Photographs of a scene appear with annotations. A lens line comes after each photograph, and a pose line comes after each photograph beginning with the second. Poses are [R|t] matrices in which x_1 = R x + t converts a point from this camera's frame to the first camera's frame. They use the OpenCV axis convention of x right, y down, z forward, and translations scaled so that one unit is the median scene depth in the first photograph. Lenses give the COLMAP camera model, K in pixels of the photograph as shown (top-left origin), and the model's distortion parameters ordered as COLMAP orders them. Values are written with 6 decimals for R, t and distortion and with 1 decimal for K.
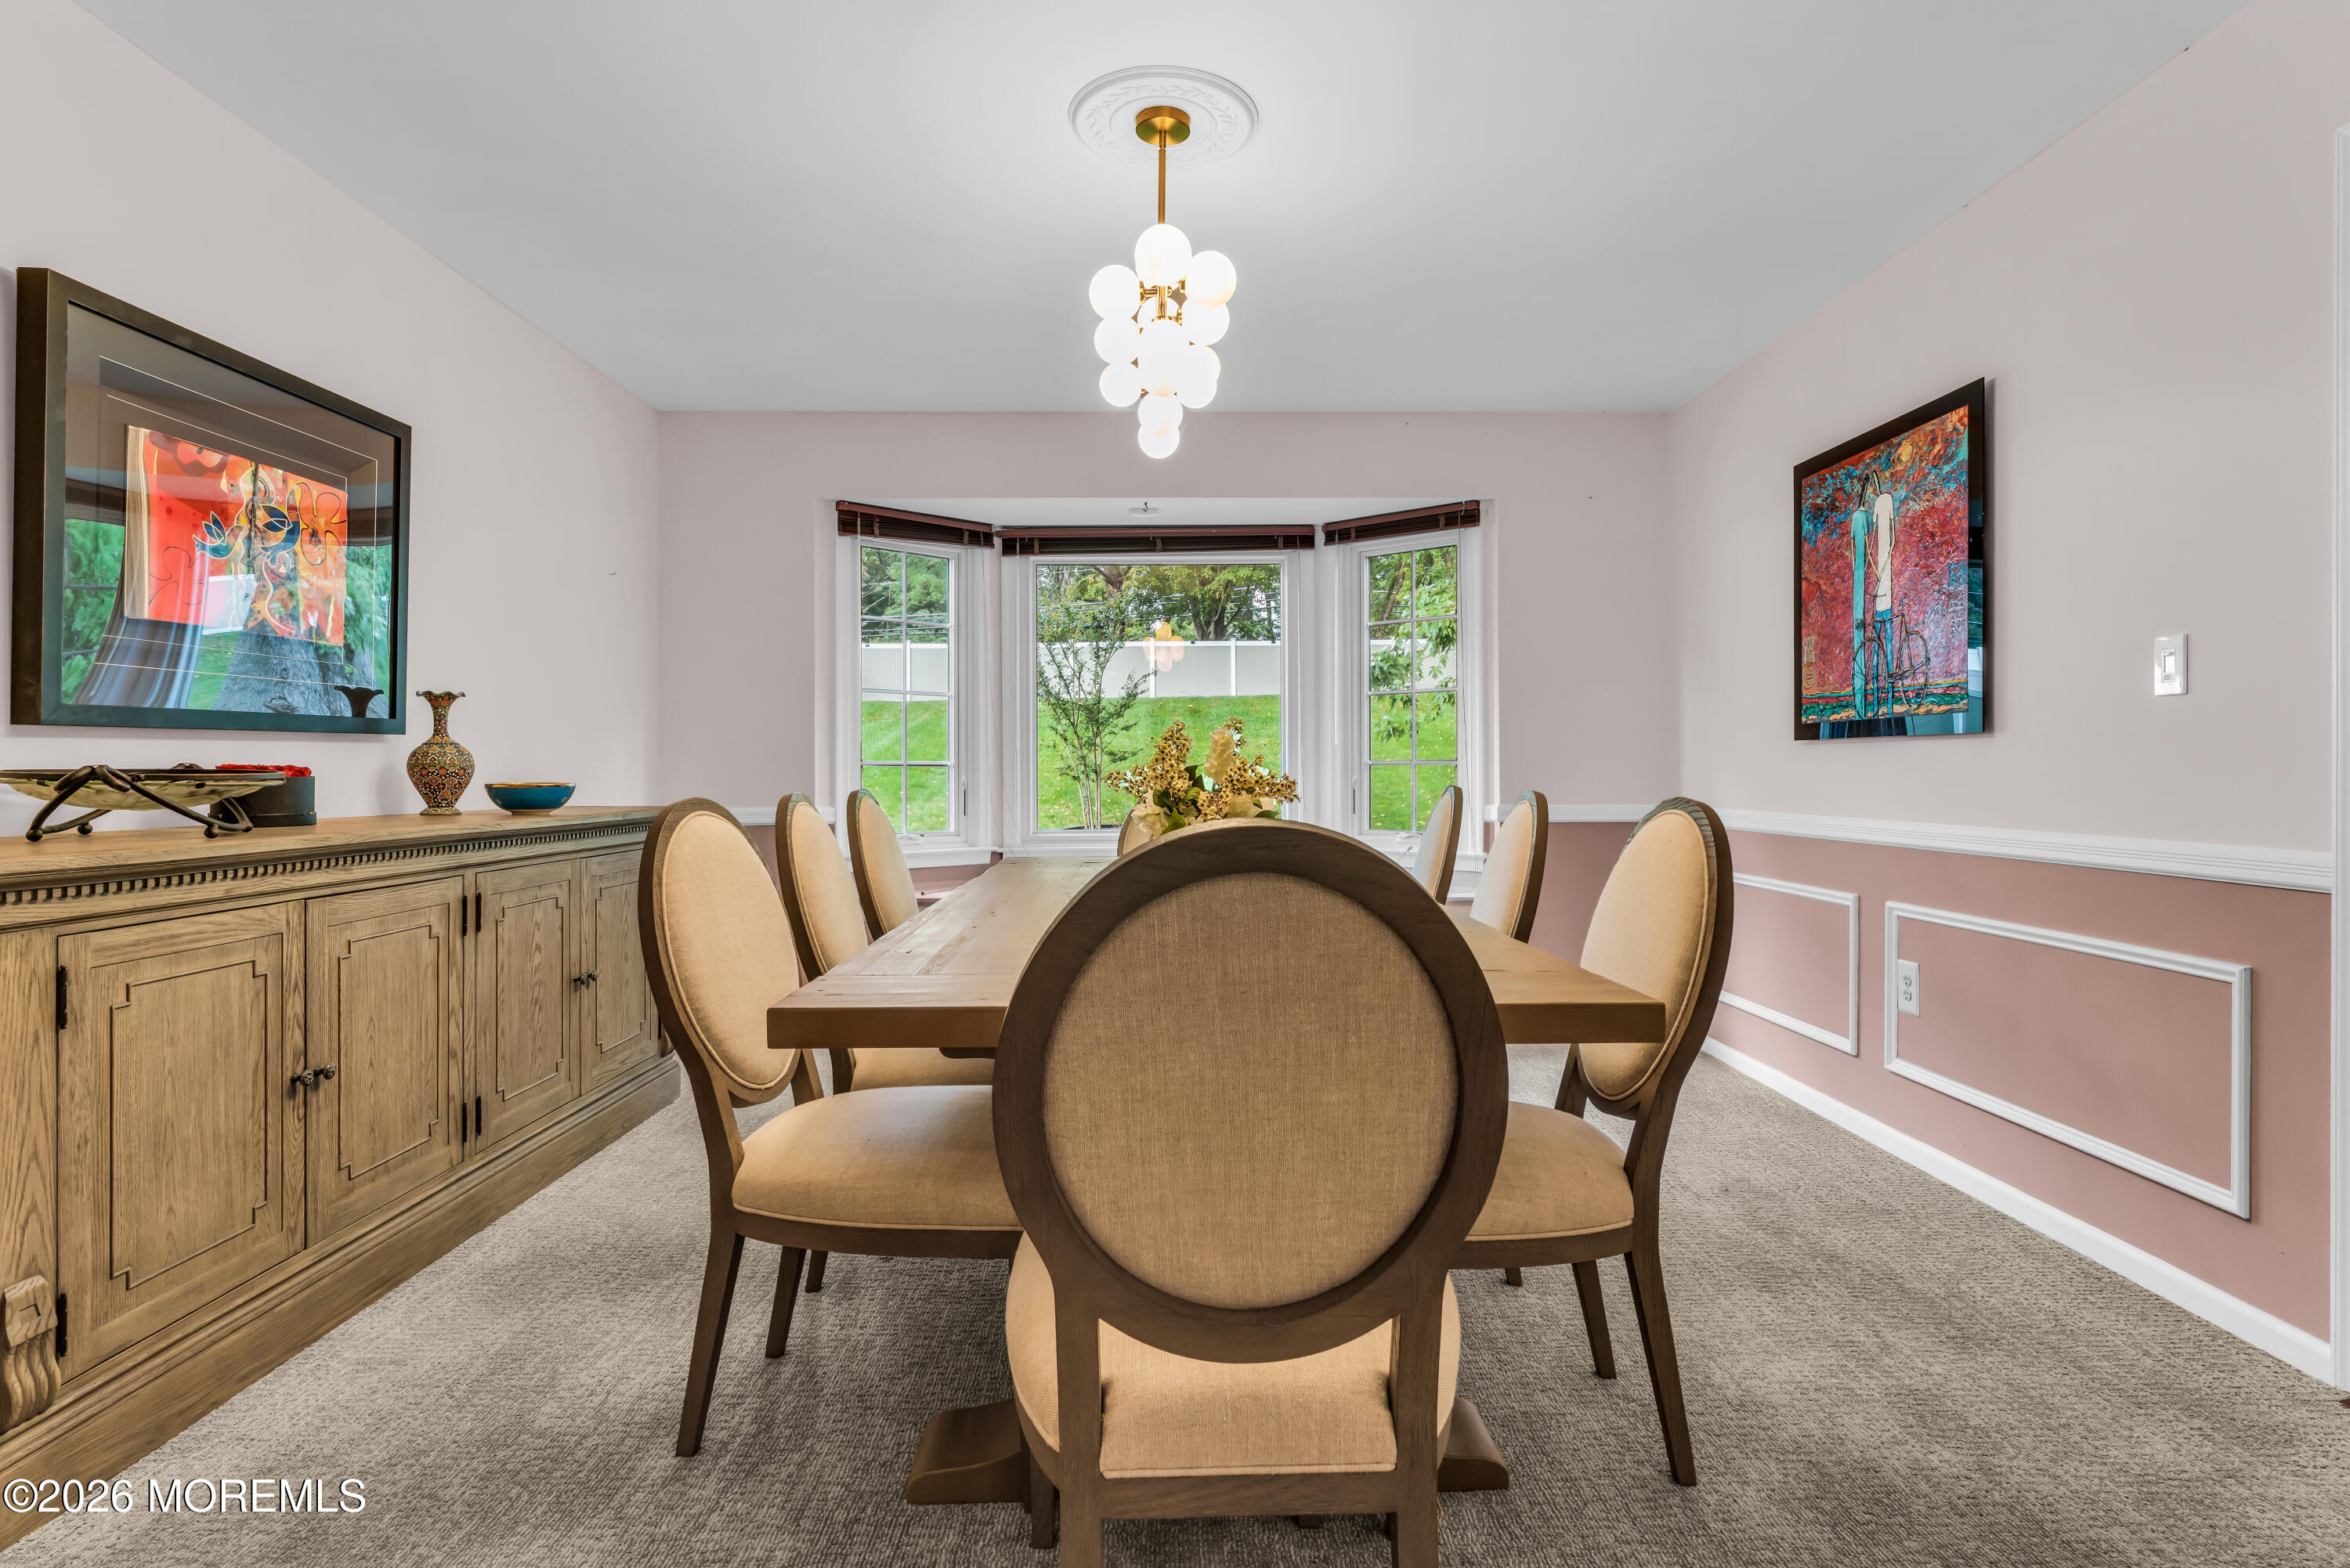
lens RADIAL K [[1192.1, 0, 1174.4], [0, 1192.1, 766.6], [0, 0, 1]] dist [0.001632, -0.000322]
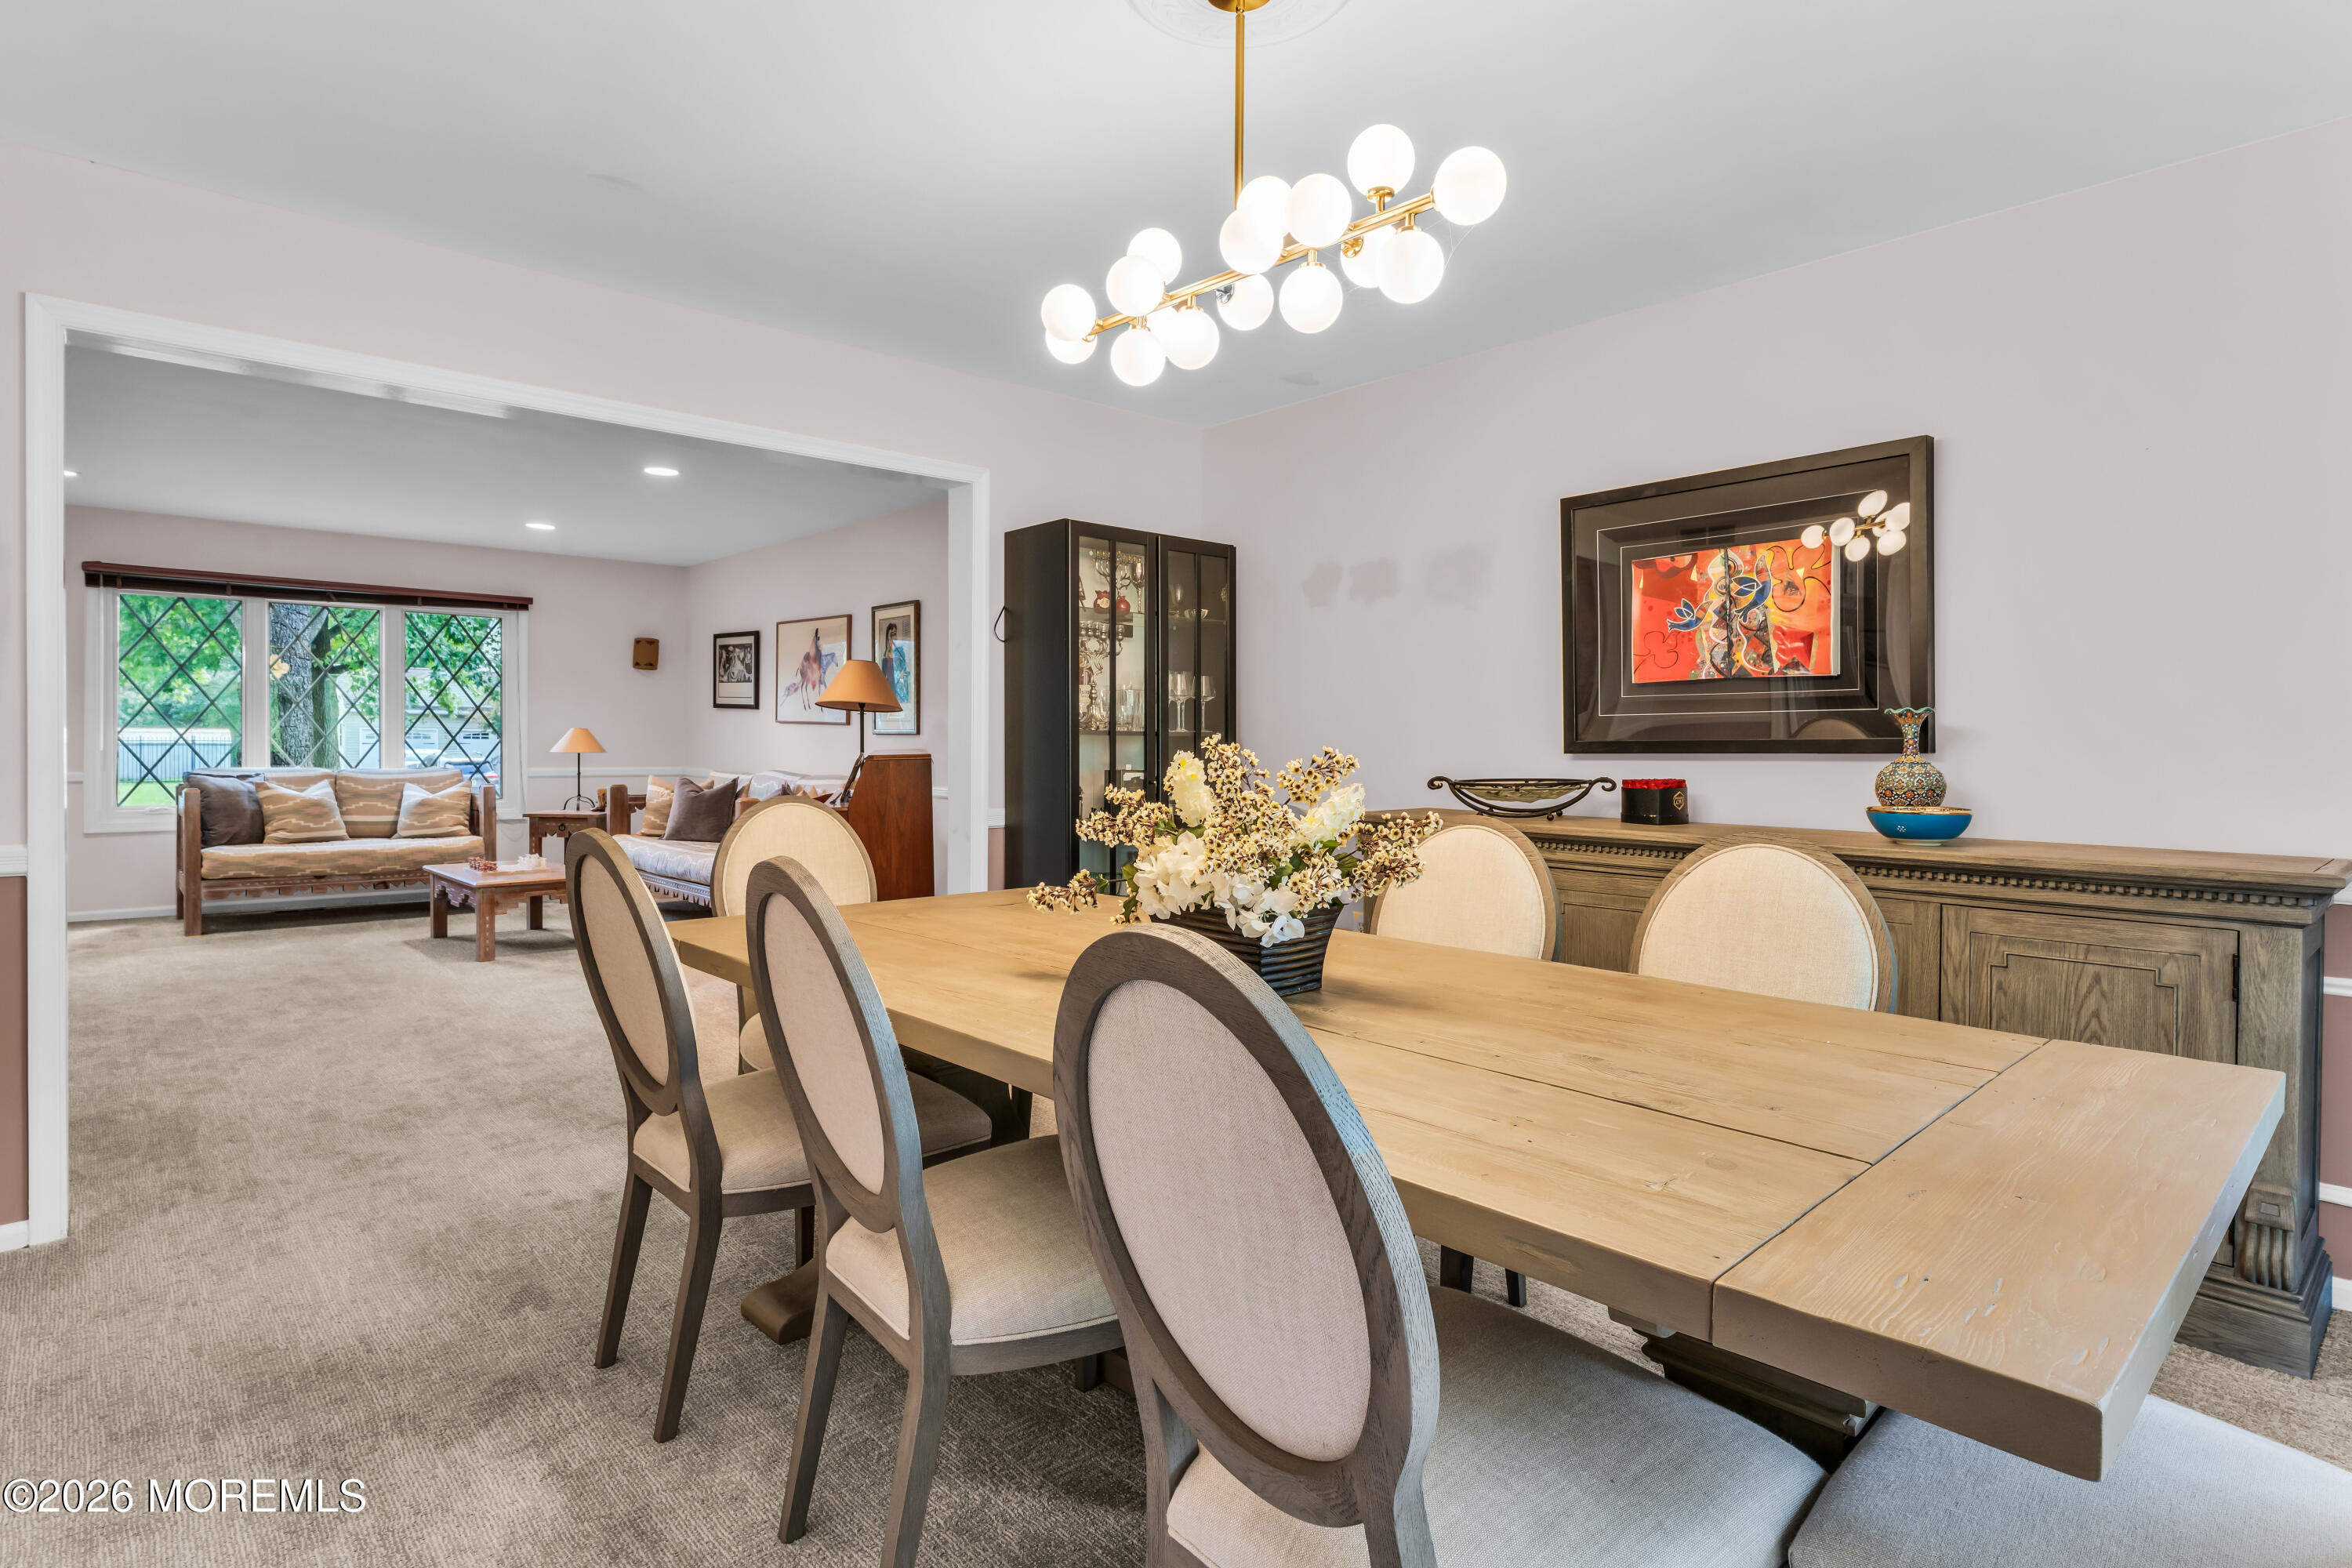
lens RADIAL K [[1173.6, 0, 1166.5], [0, 1173.6, 755.4], [0, 0, 1]] dist [-0.004092, -0.000417]
pose [[-0.754798, 0.004882, -0.655939, 0.508861], [-0.001946, 0.999951, 0.009682, -0.037515], [0.655954, 0.008584, -0.754752, 1.494027]]
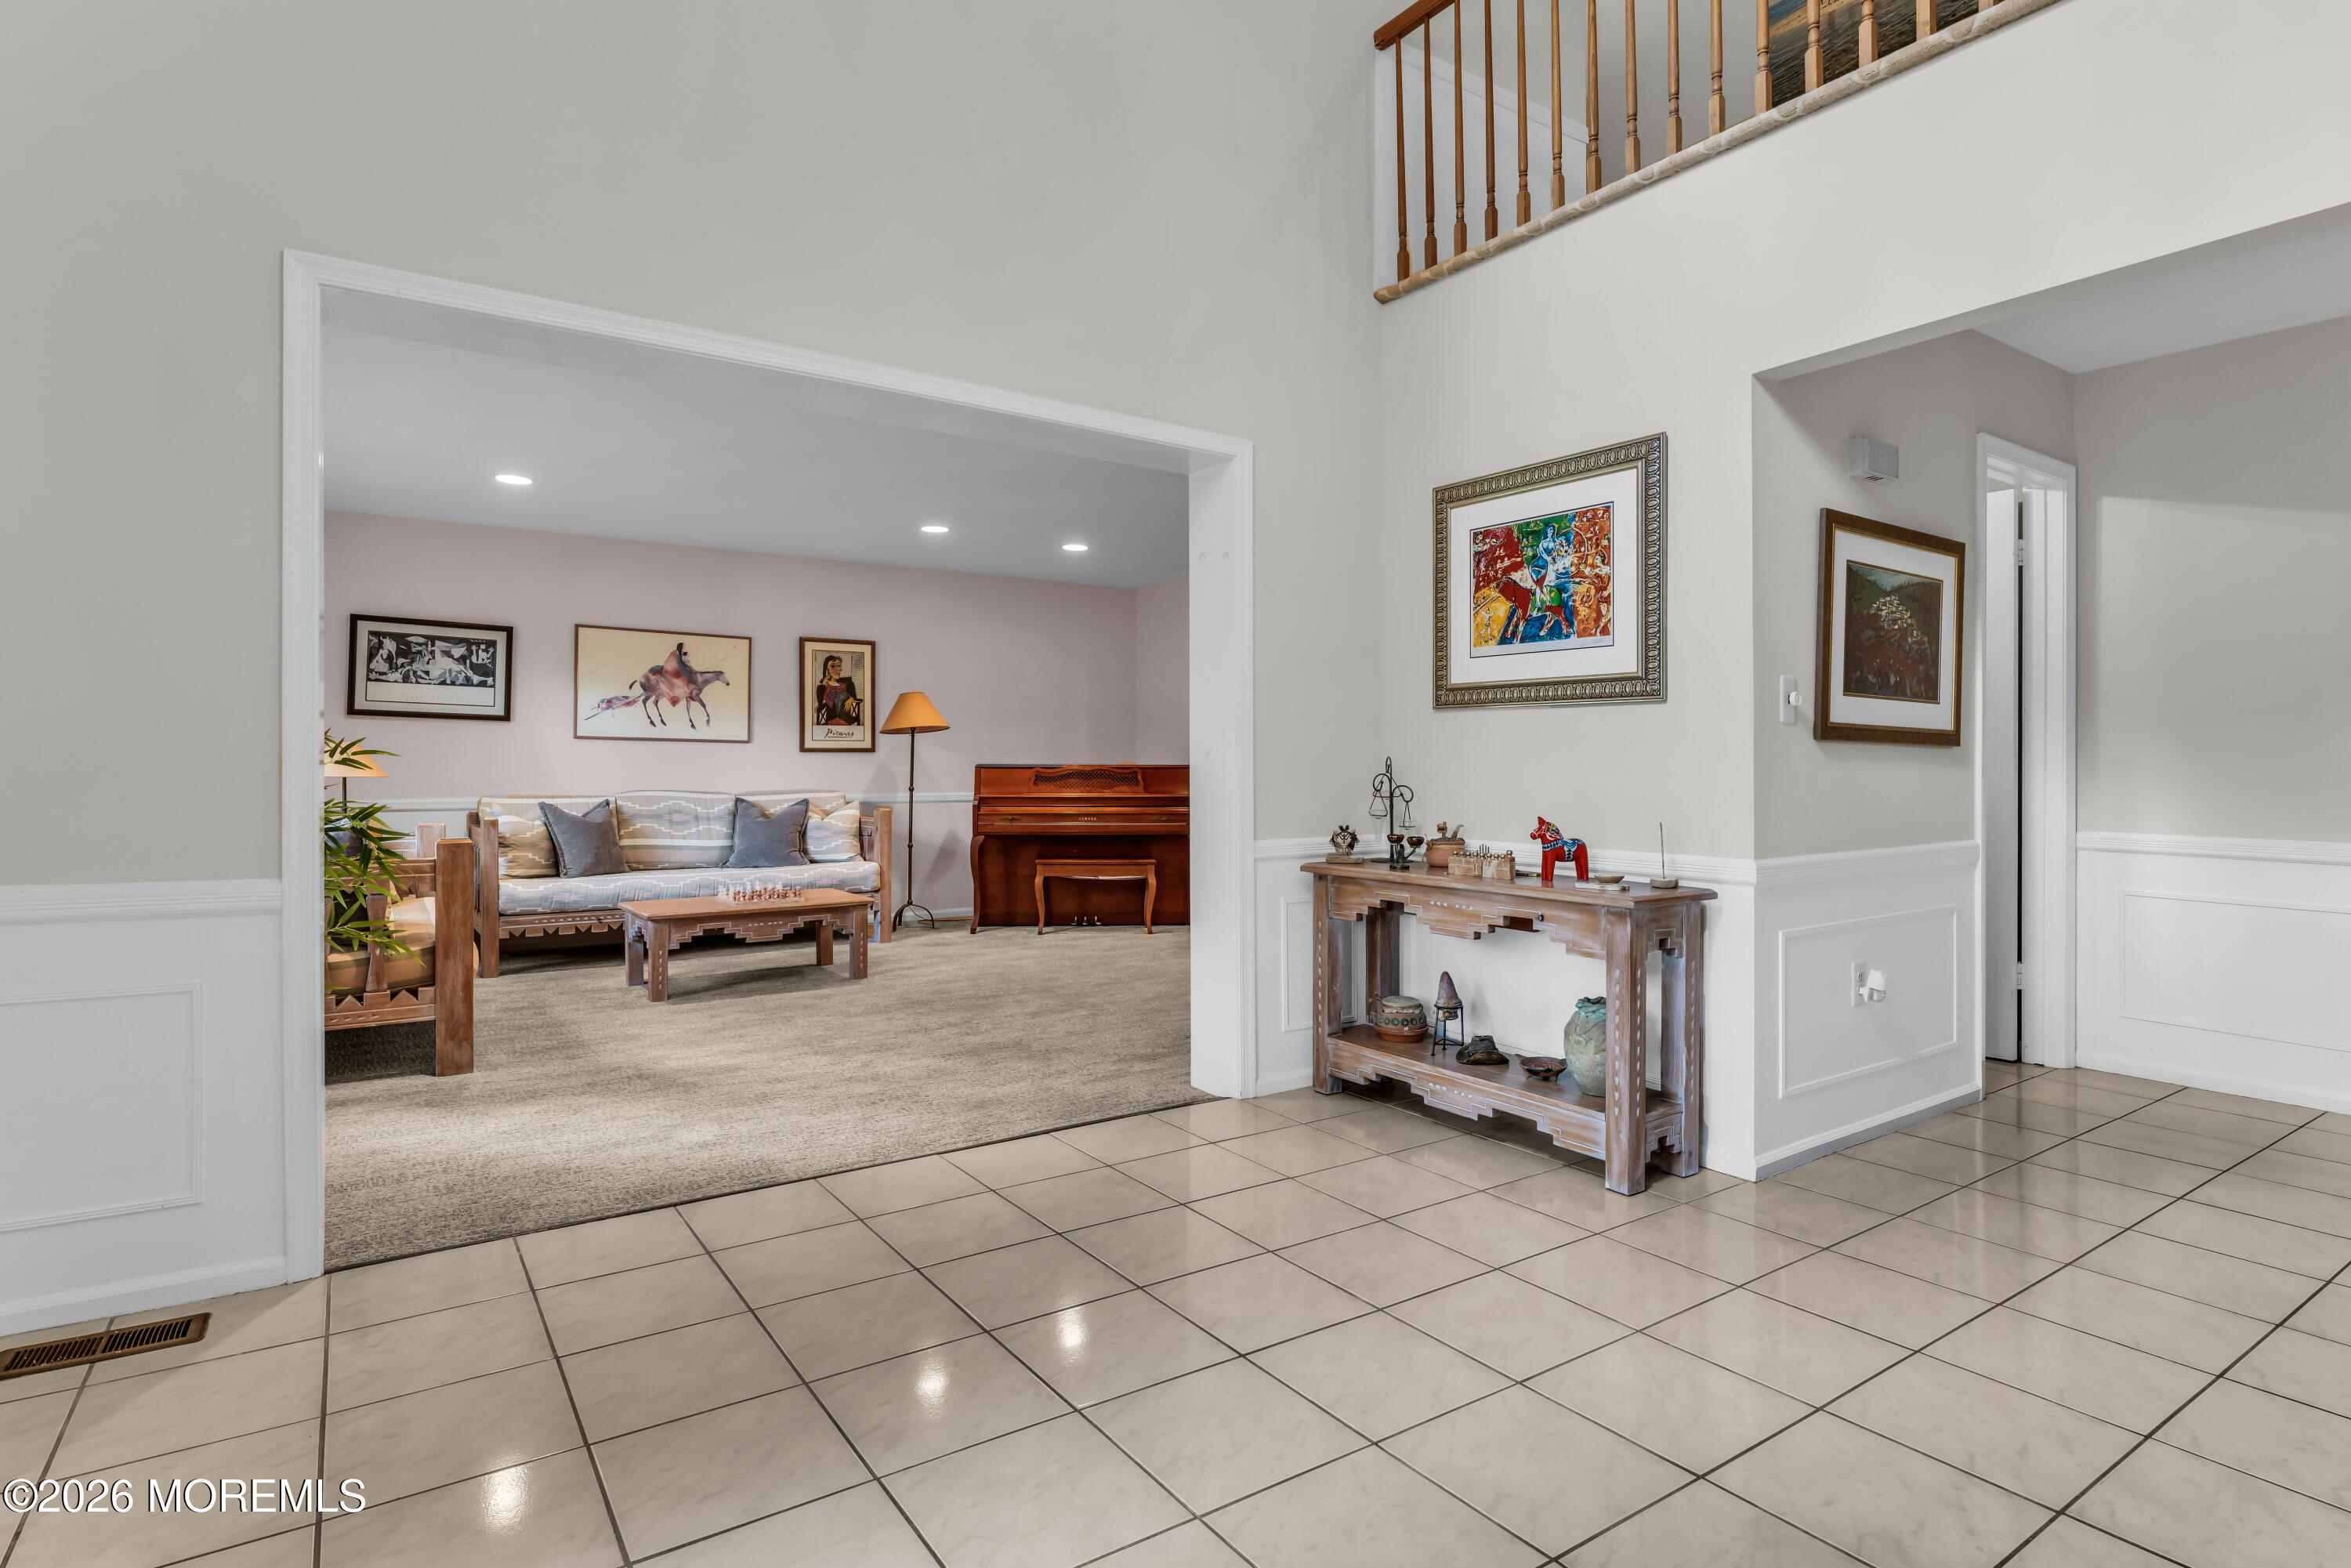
lens RADIAL K [[1192.7, 0, 1174.9], [0, 1192.7, 766.6], [0, 0, 1]] dist [0.001632, -0.000322]
pose [[0.546954, 0.003854, -0.837154, 2.288474], [0.005222, 0.999954, 0.008016, -0.040893], [0.837147, -0.008756, 0.546909, -1.800512]]
